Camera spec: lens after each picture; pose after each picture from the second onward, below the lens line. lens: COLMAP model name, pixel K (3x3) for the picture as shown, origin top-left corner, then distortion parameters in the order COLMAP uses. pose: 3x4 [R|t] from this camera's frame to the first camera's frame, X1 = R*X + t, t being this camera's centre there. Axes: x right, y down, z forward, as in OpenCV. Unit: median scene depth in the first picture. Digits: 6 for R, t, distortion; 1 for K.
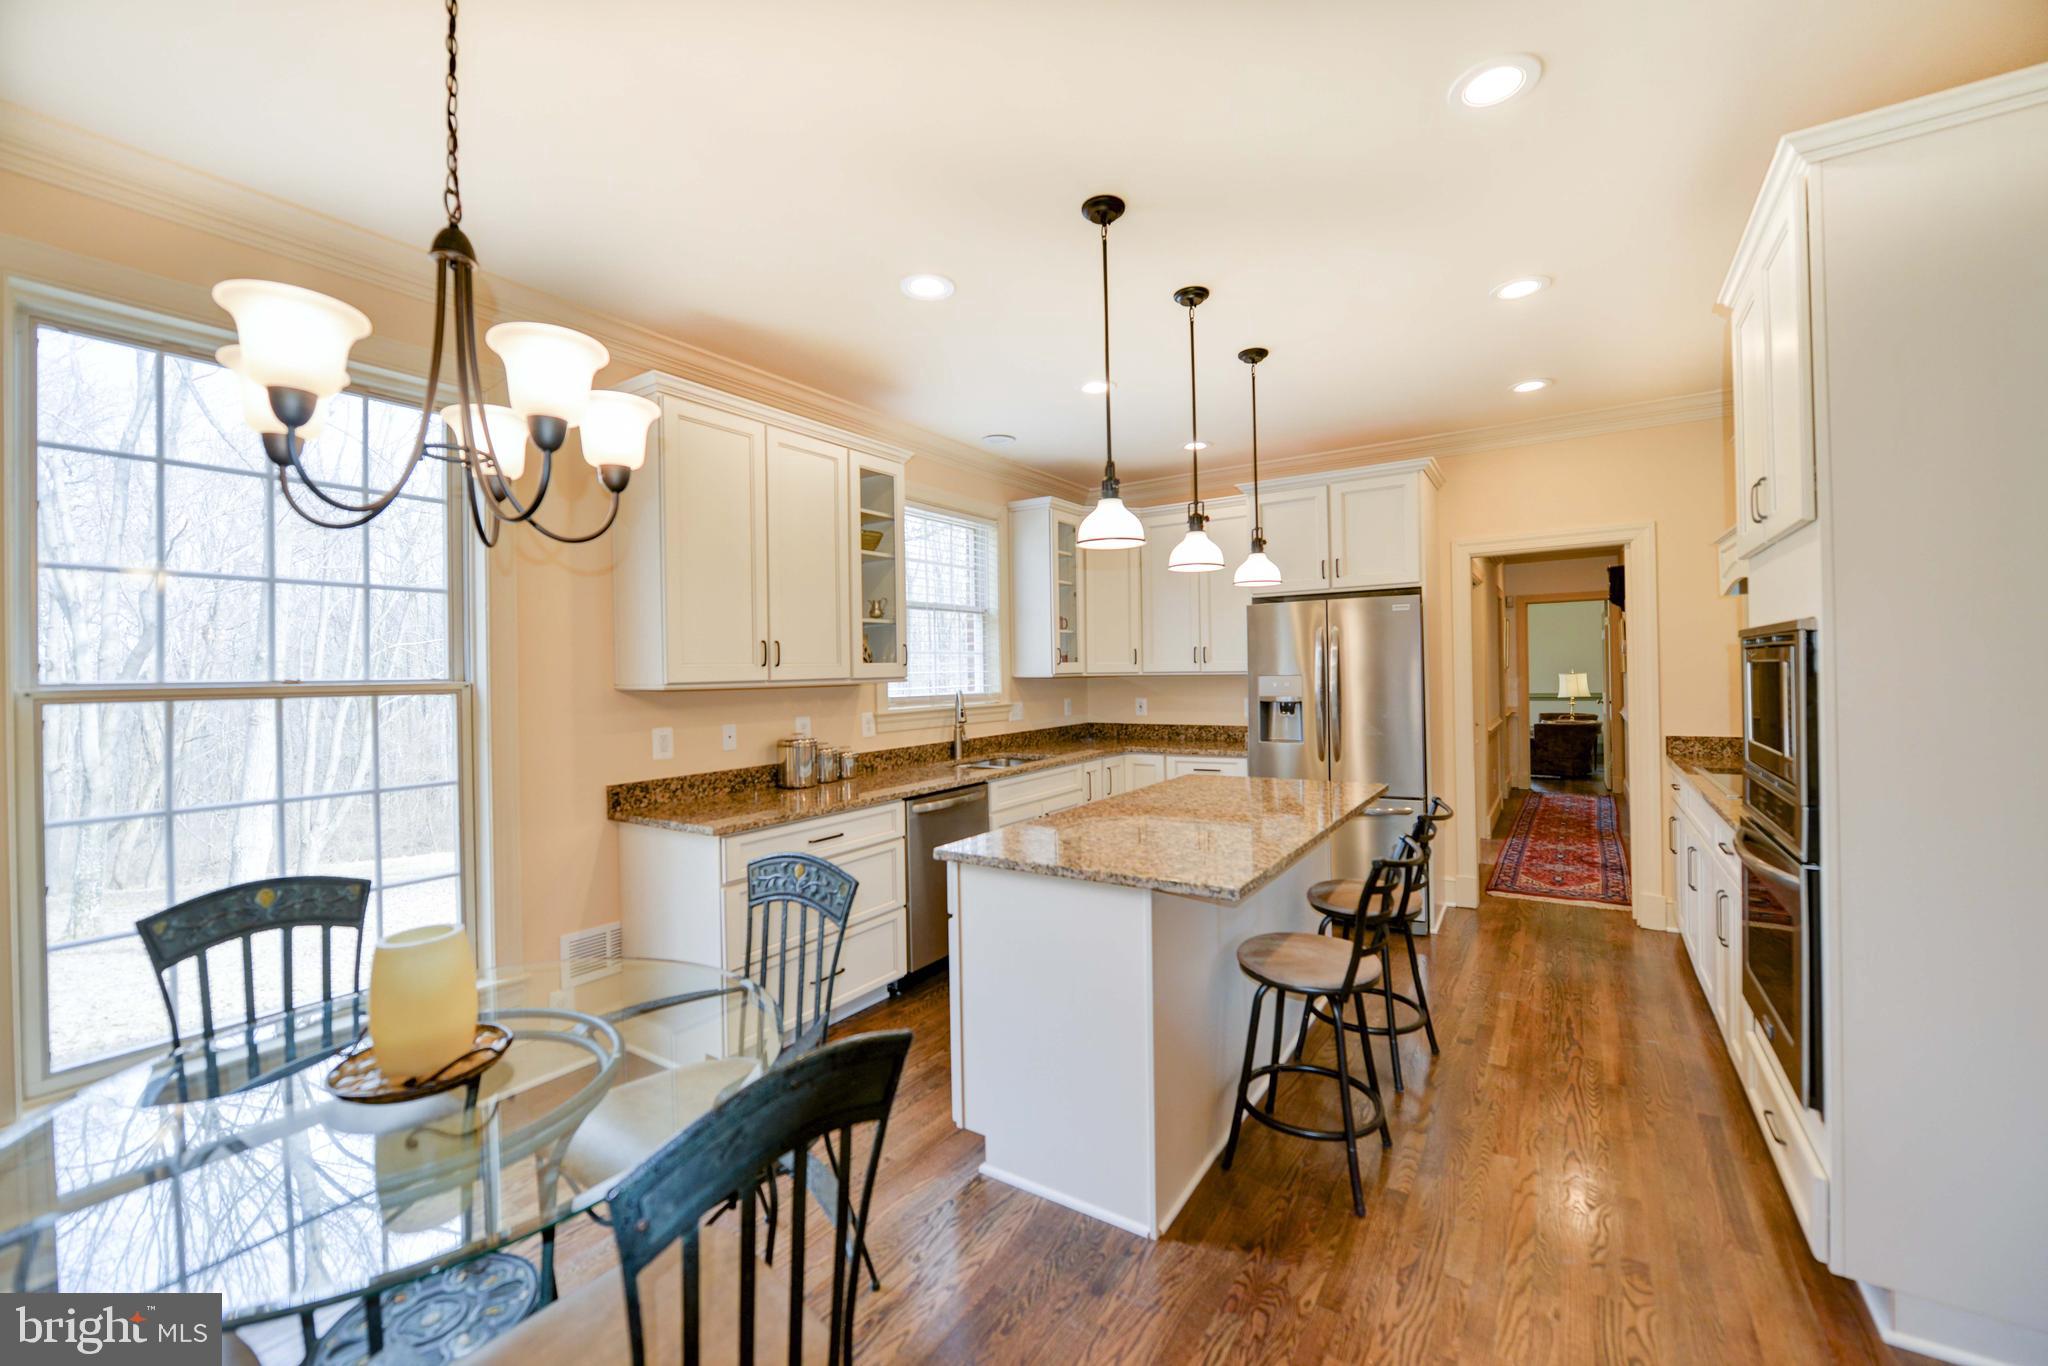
lens RADIAL K [[844.5, 0, 1024.0], [0, 844.5, 683.0], [0, 0, 1]] dist [-0.001516, 0.000054]
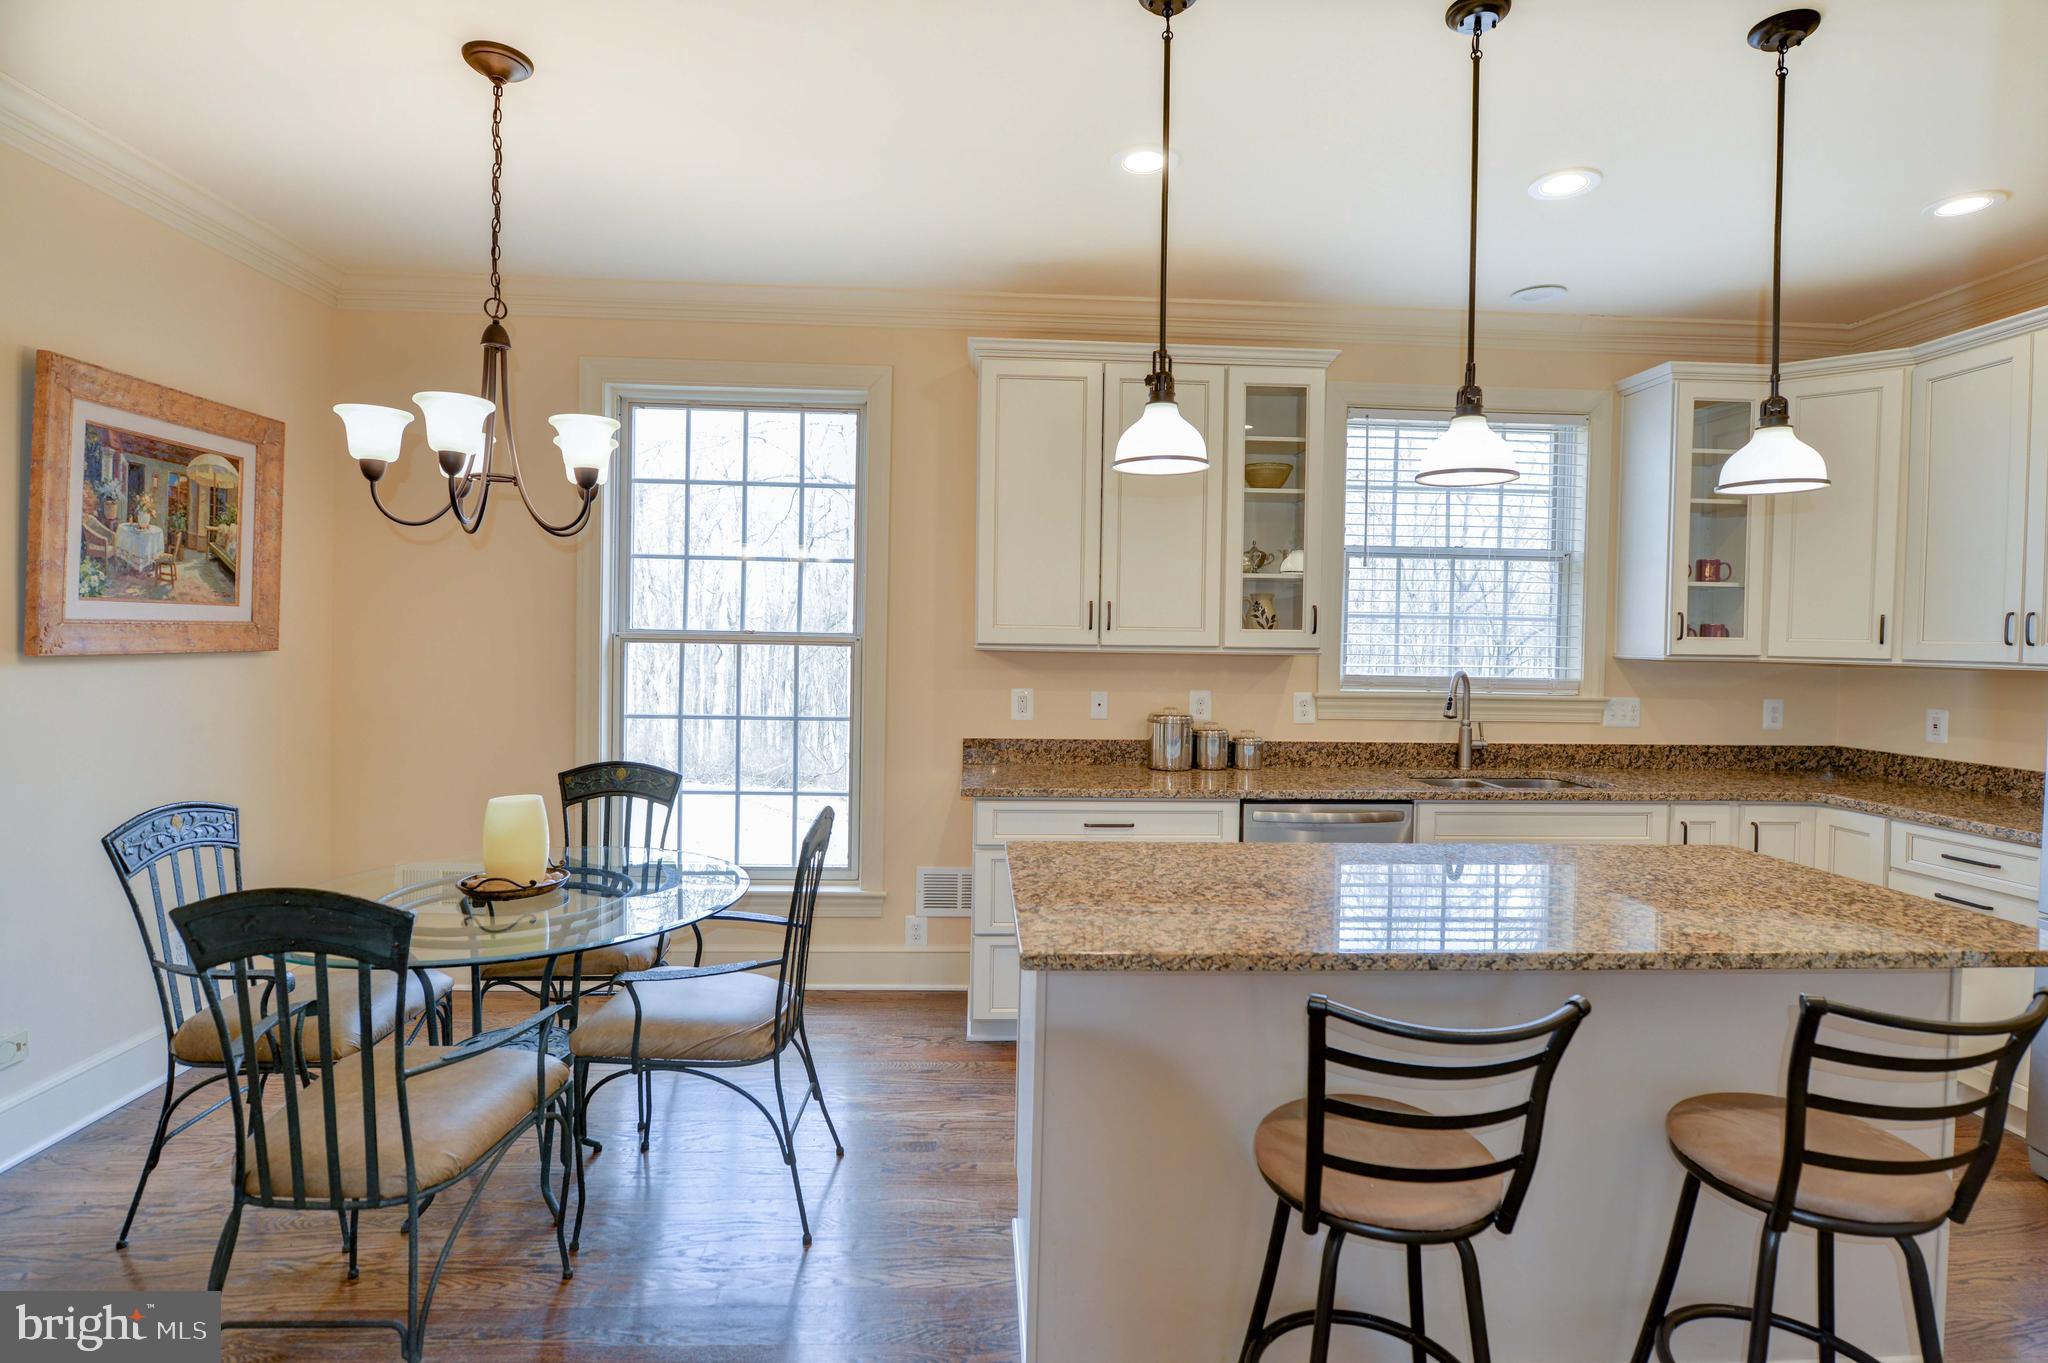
lens RADIAL K [[990.3, 0, 1024.0], [0, 990.3, 681.5], [0, 0, 1]] dist [-0.000191, 0.000007]
pose [[0.579108, 0.061450, -0.812932, 0.457412], [-0.038448, 0.998104, 0.048058, -0.010345], [0.814344, 0.003425, 0.580372, 0.274436]]
